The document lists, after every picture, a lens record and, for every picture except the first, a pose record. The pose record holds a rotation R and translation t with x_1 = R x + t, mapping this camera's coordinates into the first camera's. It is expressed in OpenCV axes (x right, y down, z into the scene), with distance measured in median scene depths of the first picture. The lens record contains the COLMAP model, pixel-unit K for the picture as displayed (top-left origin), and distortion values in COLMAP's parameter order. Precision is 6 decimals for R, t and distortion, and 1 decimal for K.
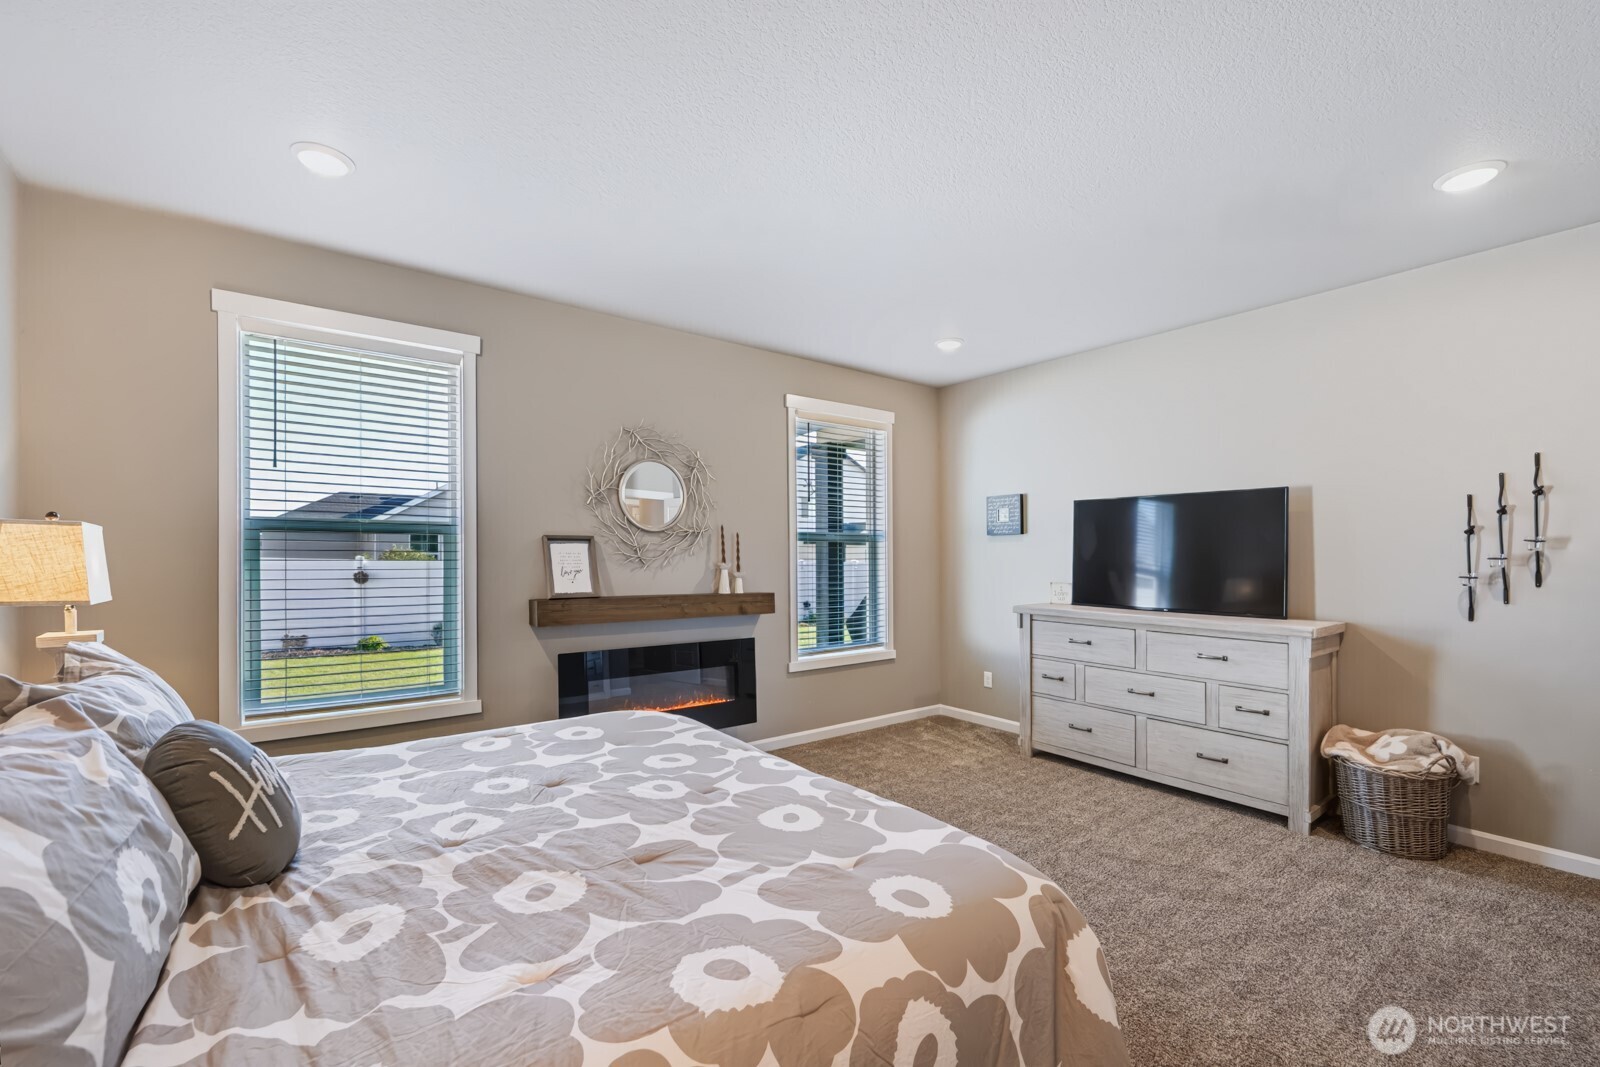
lens RADIAL K [[680.7, 0, 797.2], [0, 680.7, 545.3], [0, 0, 1]] dist [0.000262, -0.000493]
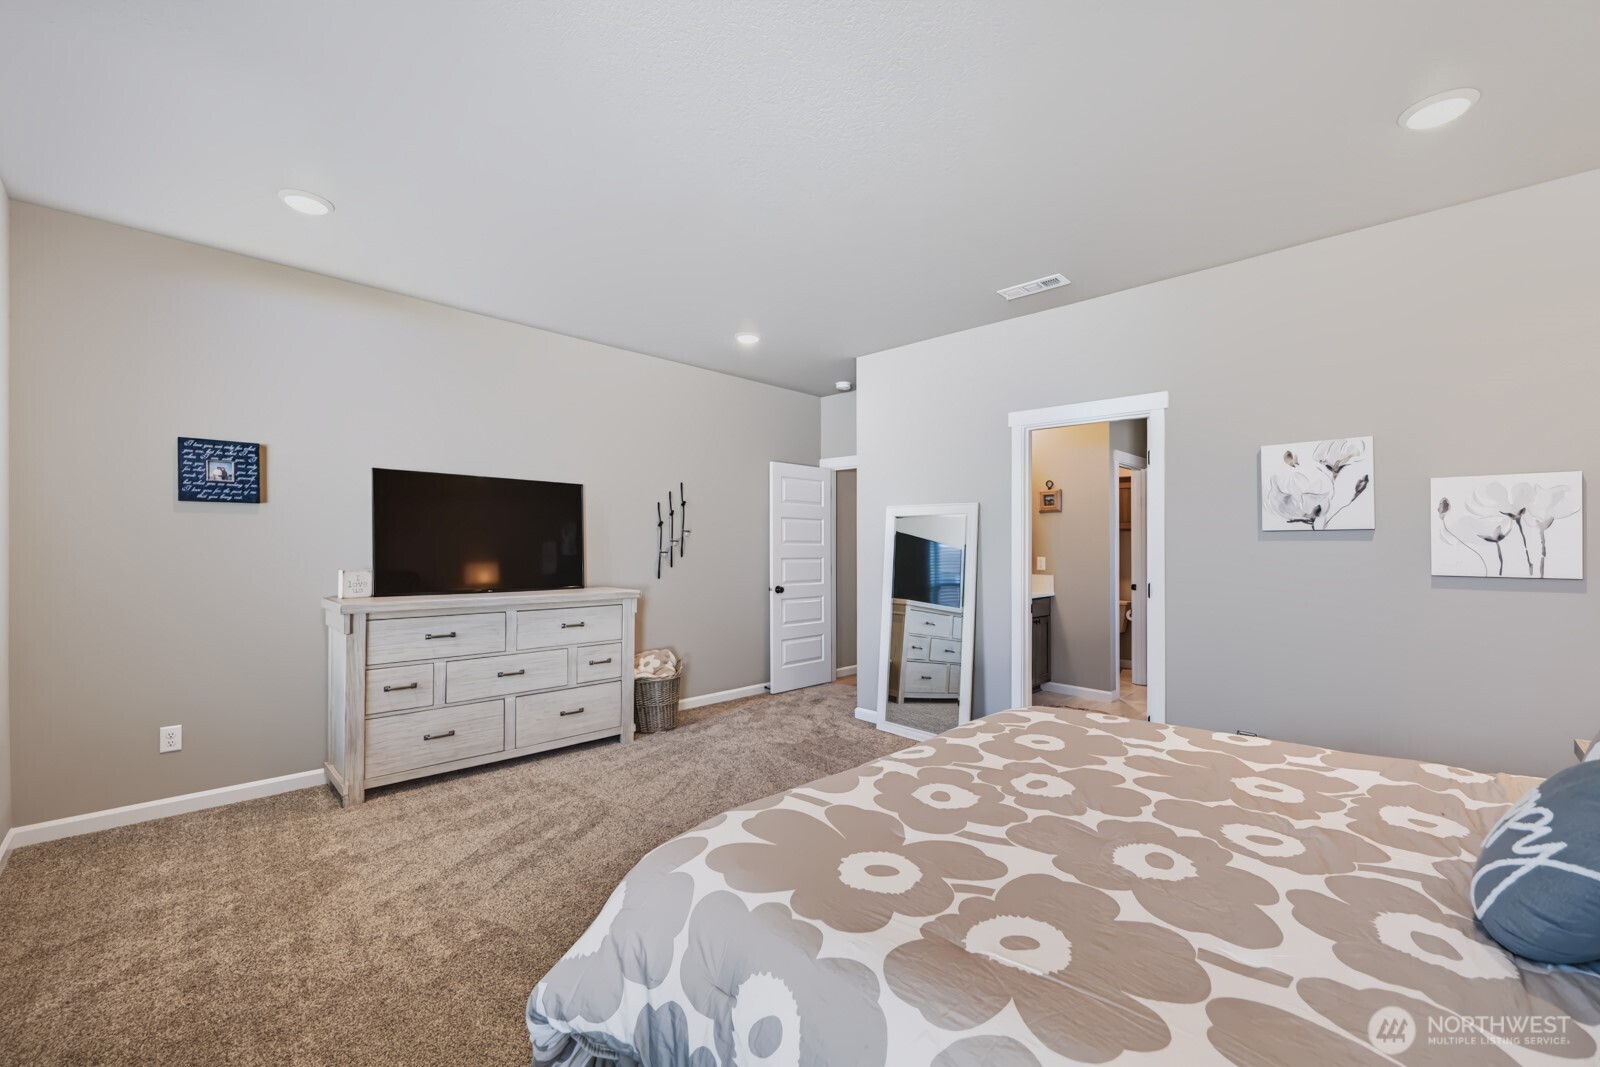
lens RADIAL K [[655.8, 0, 811.0], [0, 655.8, 537.7], [0, 0, 1]] dist [-0.001744, -0.000349]
pose [[-0.160246, 0.003896, 0.987069, -0.608705], [-0.024383, 0.999671, -0.007904, 0.015206], [-0.986776, -0.025335, -0.160098, 0.847858]]
